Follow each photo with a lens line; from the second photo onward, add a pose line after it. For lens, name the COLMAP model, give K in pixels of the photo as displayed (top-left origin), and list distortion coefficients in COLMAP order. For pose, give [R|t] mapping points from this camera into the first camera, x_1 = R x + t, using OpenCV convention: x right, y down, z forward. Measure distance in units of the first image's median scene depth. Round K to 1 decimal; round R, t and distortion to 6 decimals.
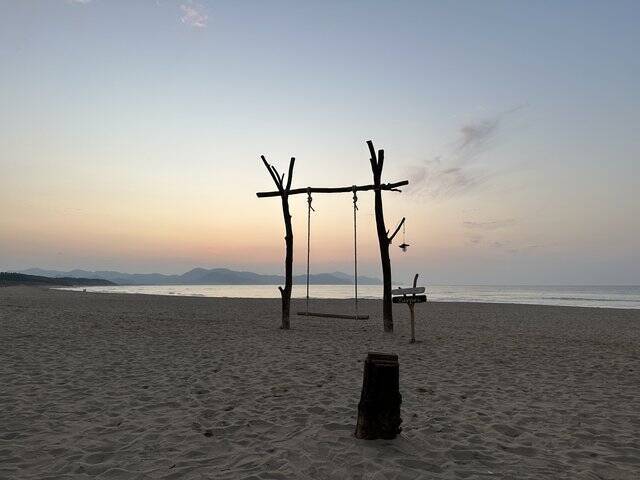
lens RADIAL K [[452.7, 0, 315.6], [0, 452.7, 239.9], [0, 0, 1]] dist [0.049840, -0.004289]
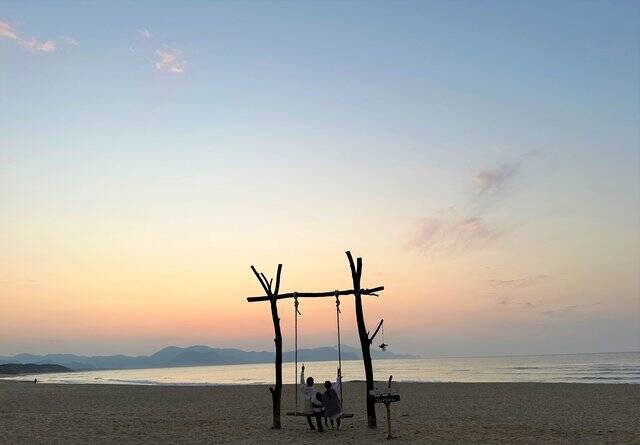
lens RADIAL K [[552.0, 0, 327.0], [0, 552.0, 228.8], [0, 0, 1]] dist [0.014393, -0.022078]
pose [[0.999230, -0.029692, 0.025641, 0.031166], [0.032867, 0.990449, -0.133906, -0.085951], [-0.021420, 0.134646, 0.990662, -0.328573]]
